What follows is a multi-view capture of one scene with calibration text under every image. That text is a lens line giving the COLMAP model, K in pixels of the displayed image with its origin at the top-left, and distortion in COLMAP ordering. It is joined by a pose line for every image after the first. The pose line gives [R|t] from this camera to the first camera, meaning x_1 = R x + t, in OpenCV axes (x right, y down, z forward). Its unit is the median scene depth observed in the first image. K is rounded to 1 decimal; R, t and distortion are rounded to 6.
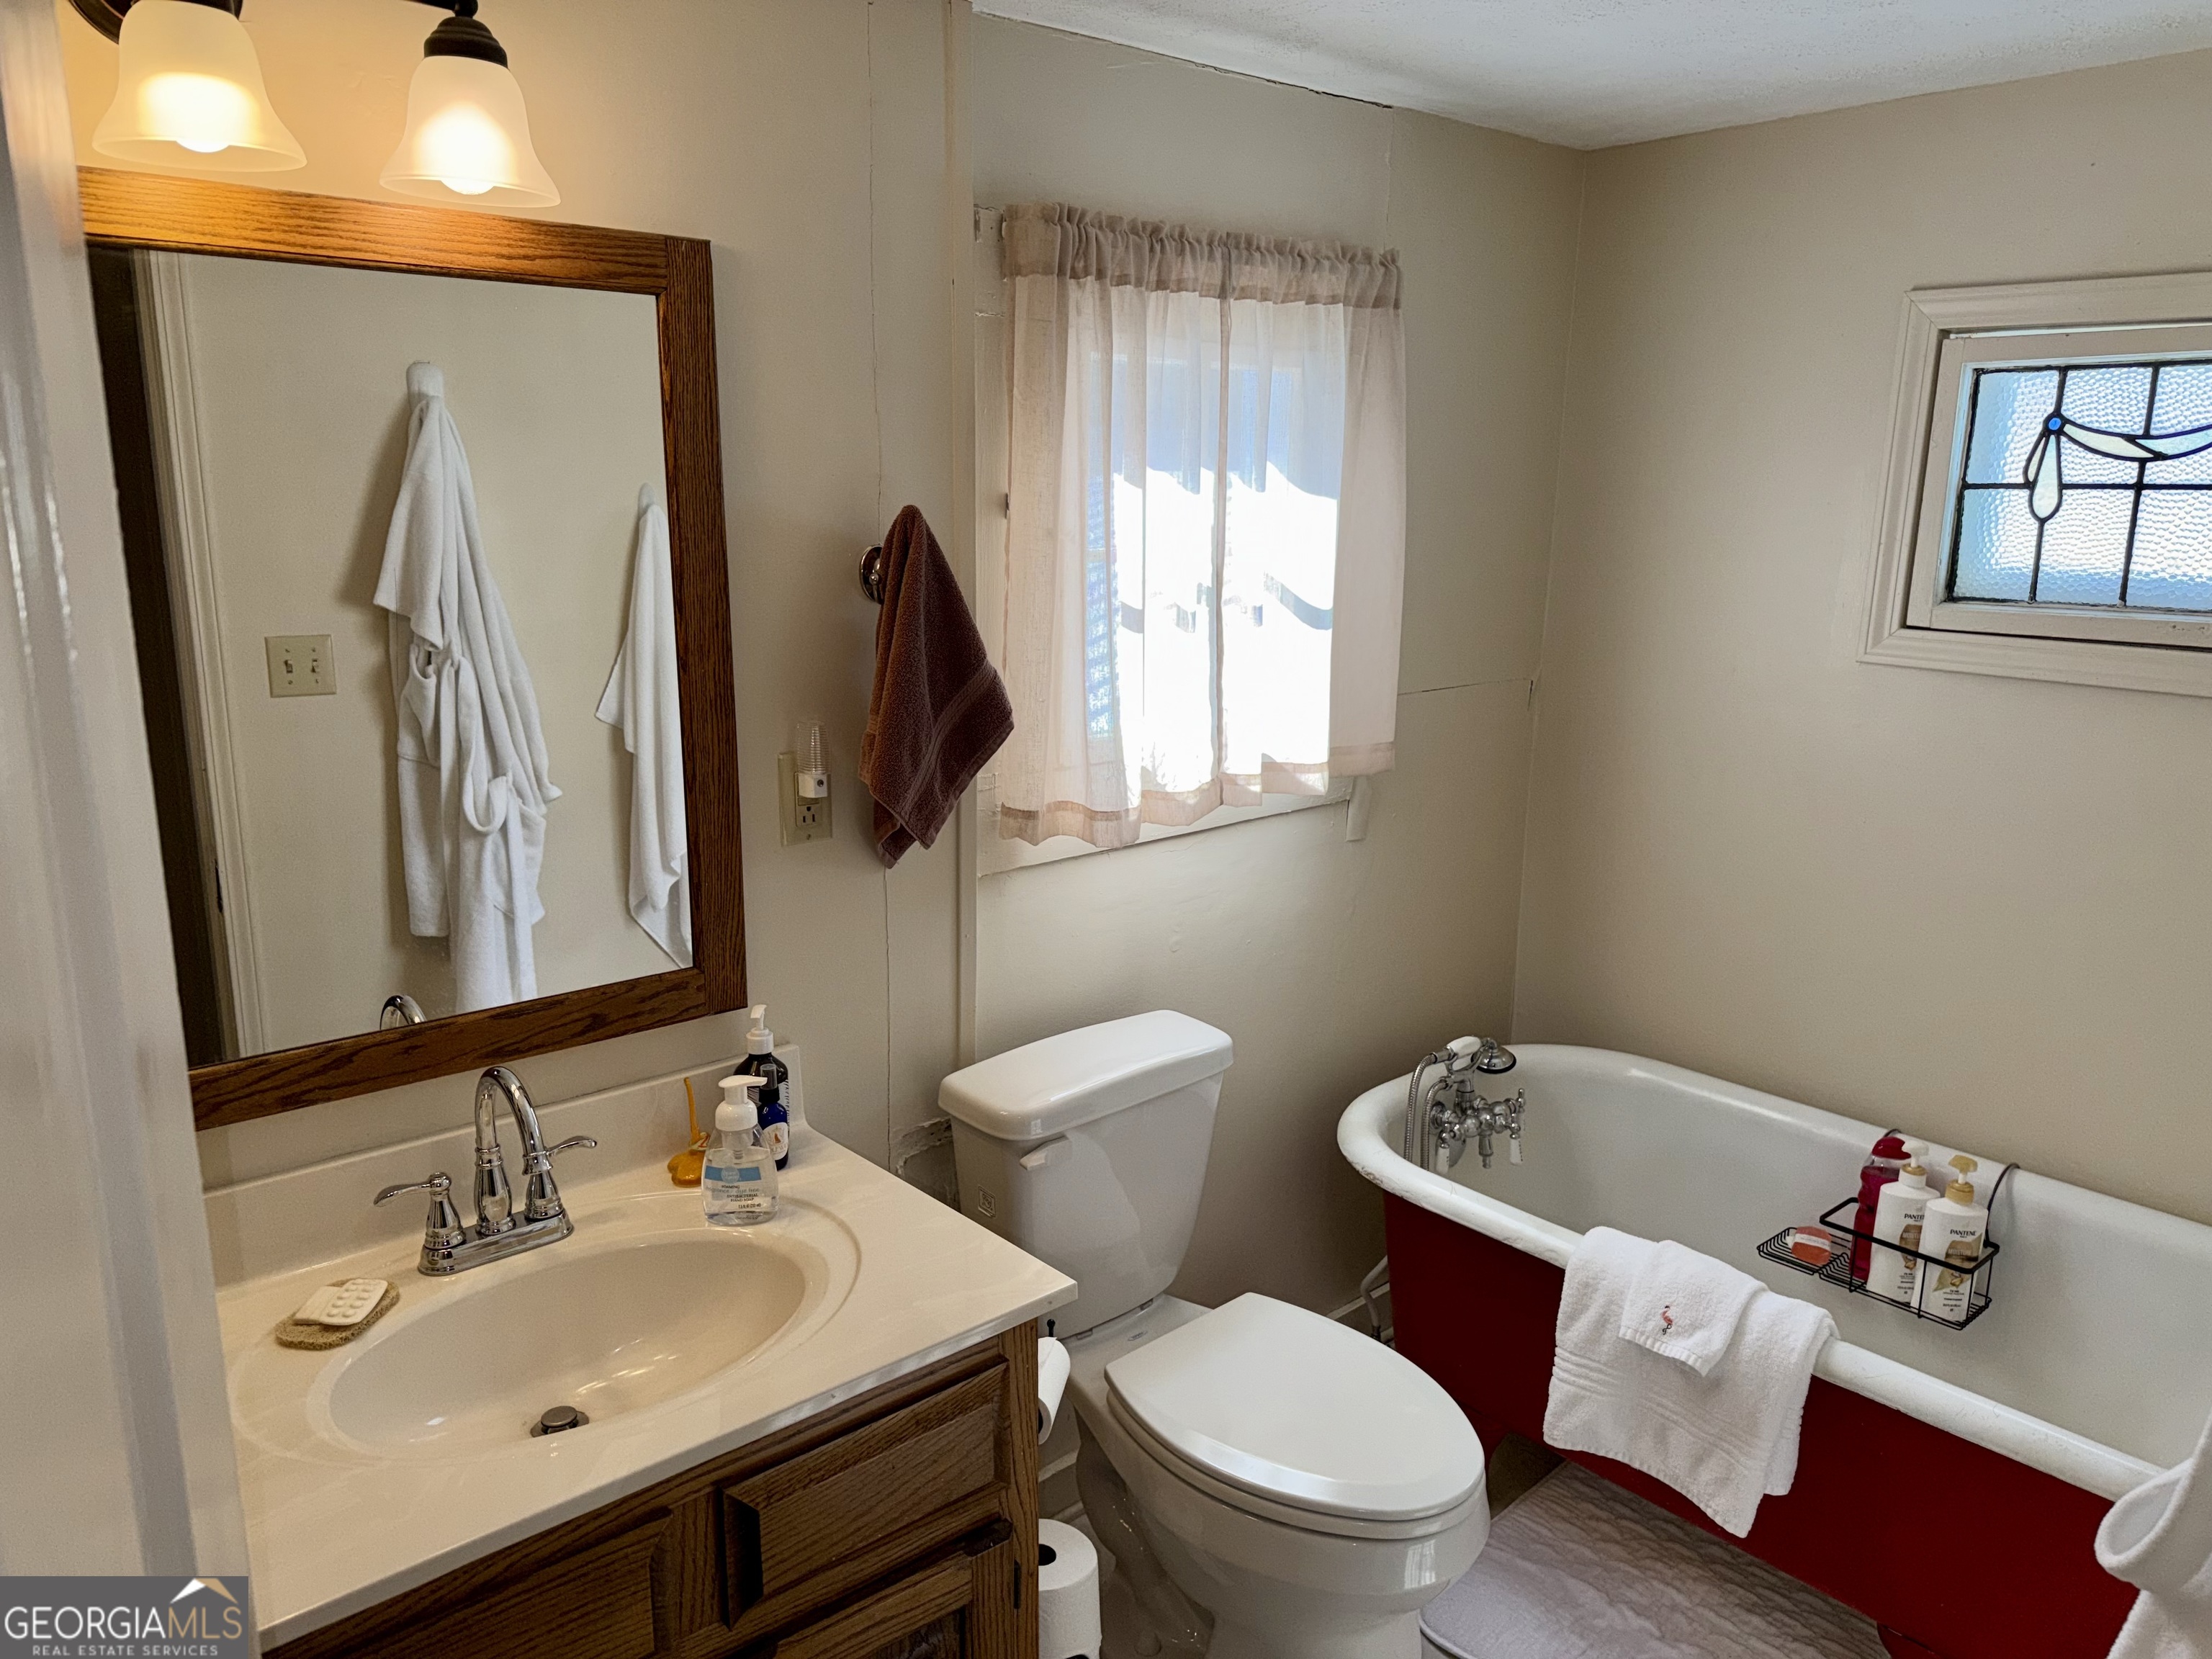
lens RADIAL K [[1550.7, 0, 1097.8], [0, 1550.7, 828.9], [0, 0, 1]] dist [0.115236, -0.141037]
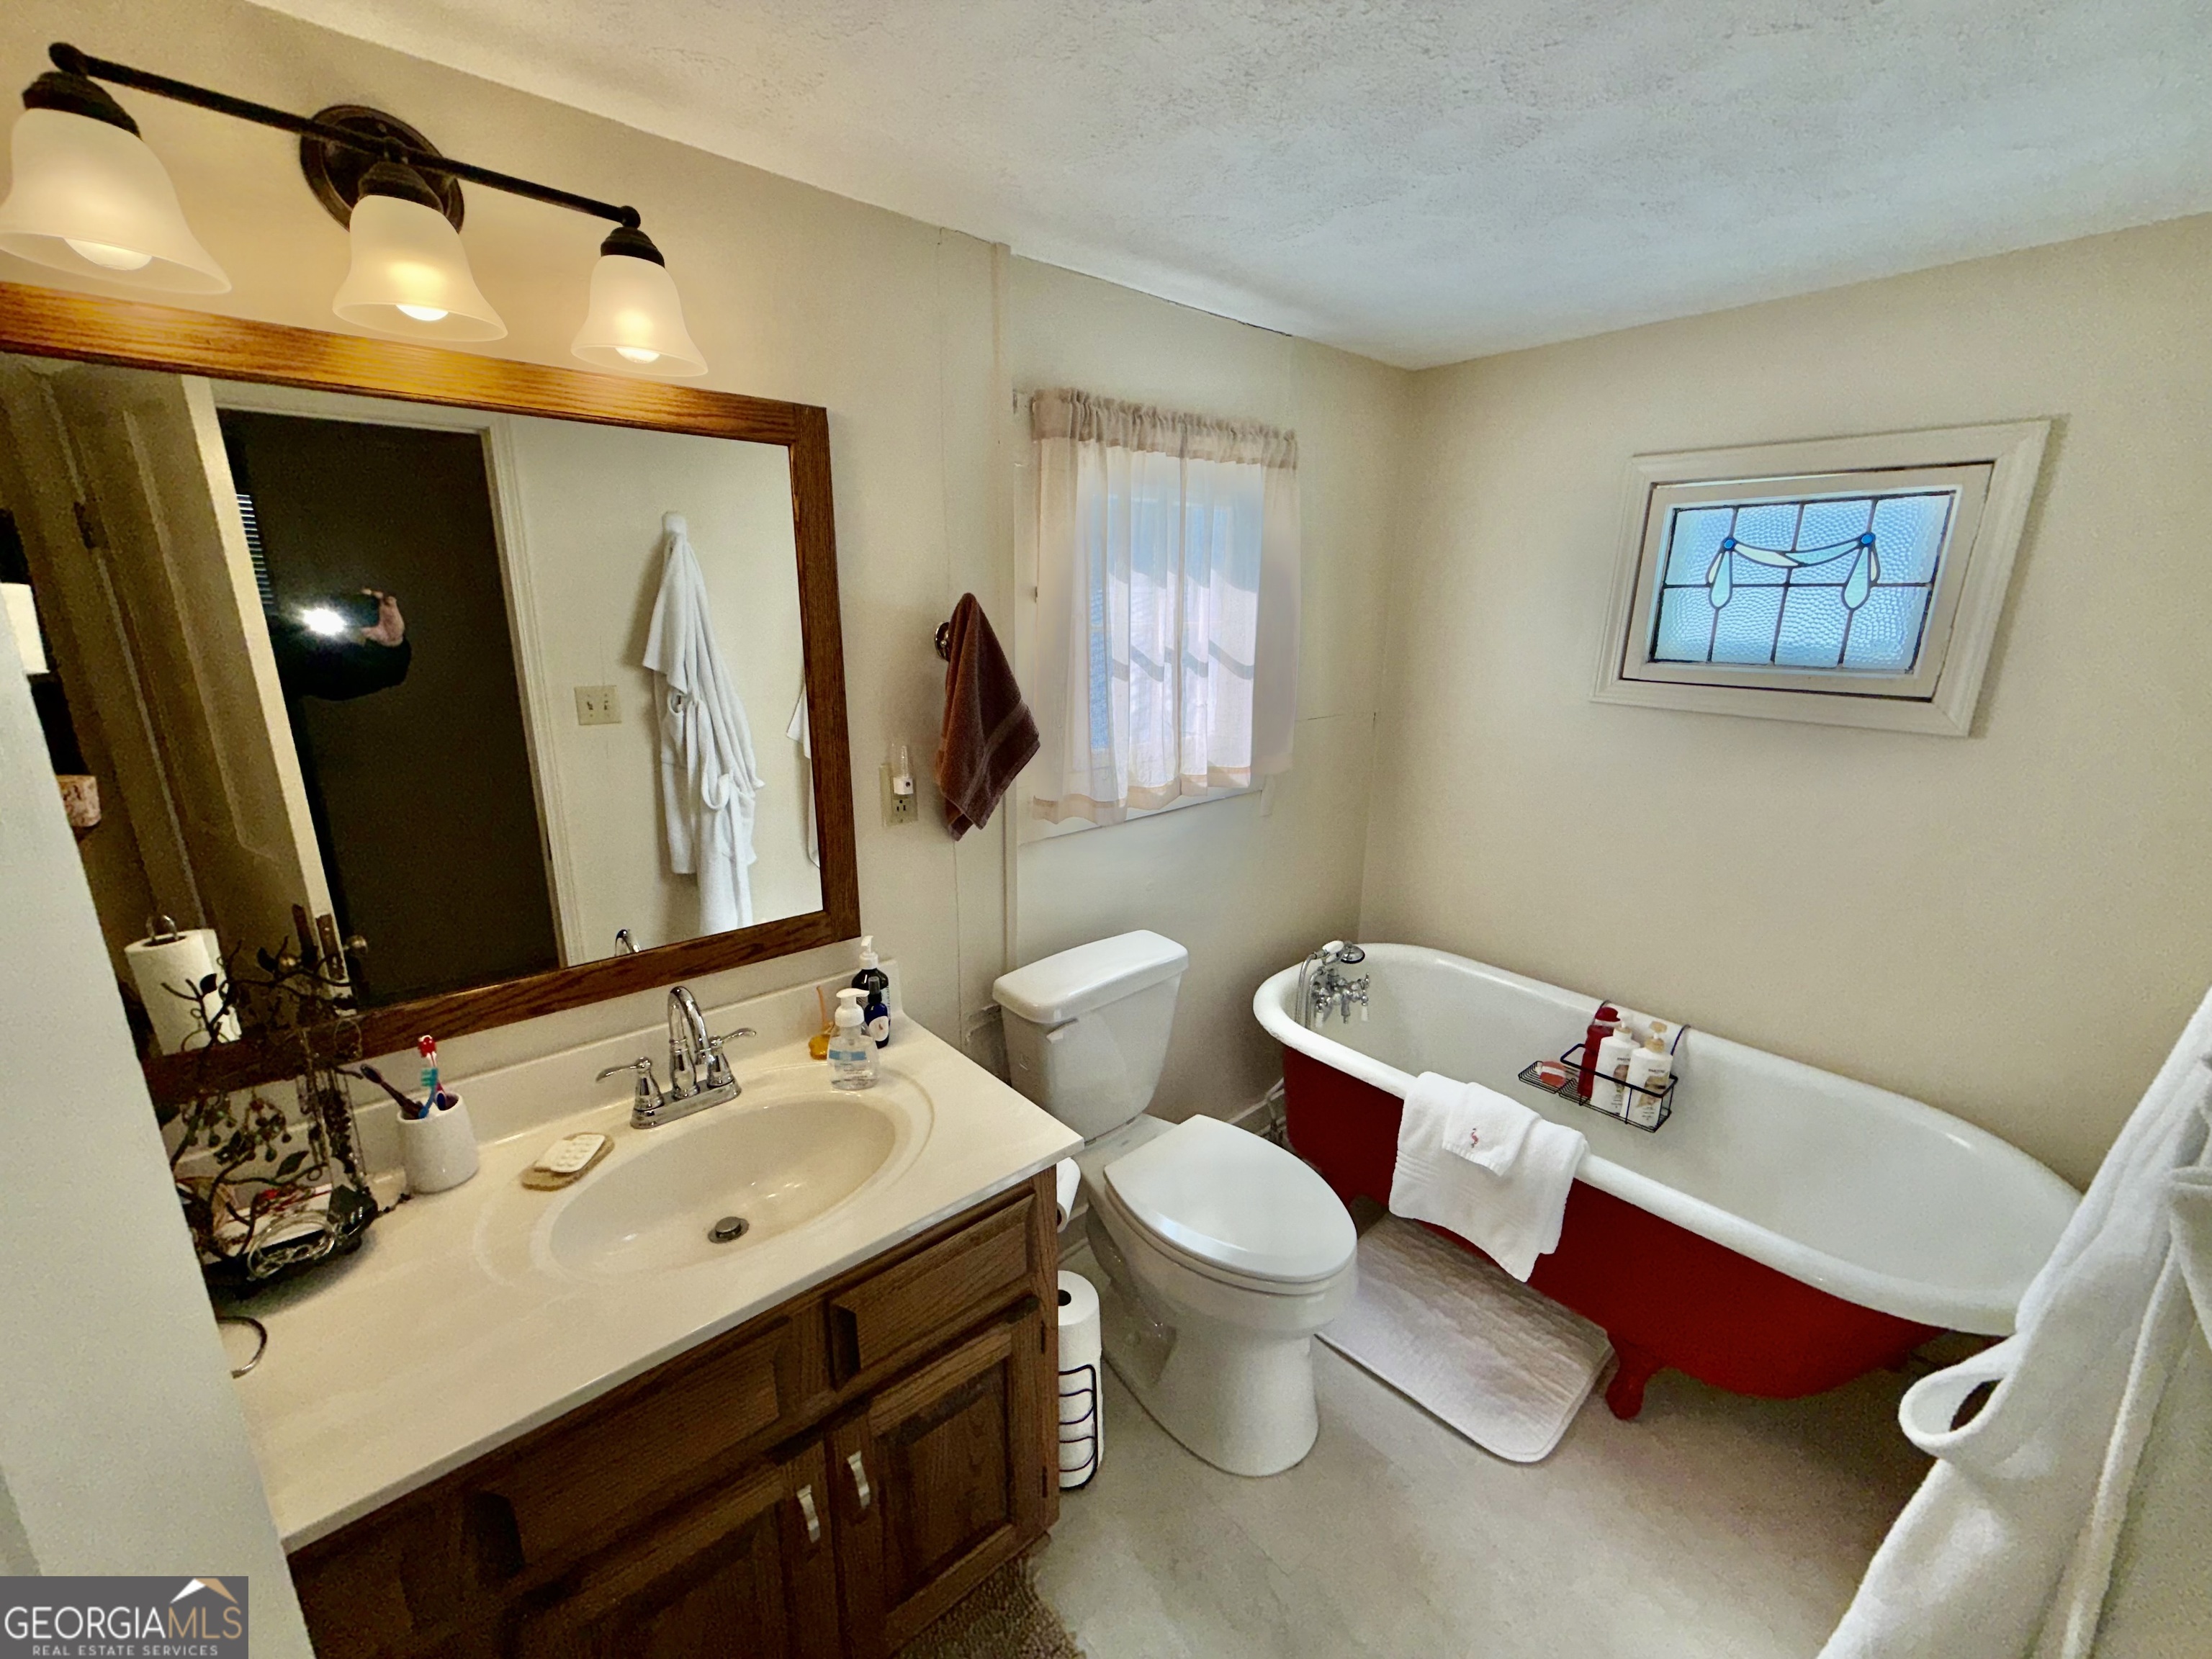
lens RADIAL K [[869.2, 0, 1099.7], [0, 869.2, 818.6], [0, 0, 1]] dist [0.011105, -0.000074]
pose [[0.999999, -0.001367, -0.000616, 0.001857], [0.001384, 0.999574, 0.029159, -0.019939], [0.000576, -0.029160, 0.999575, 0.171580]]
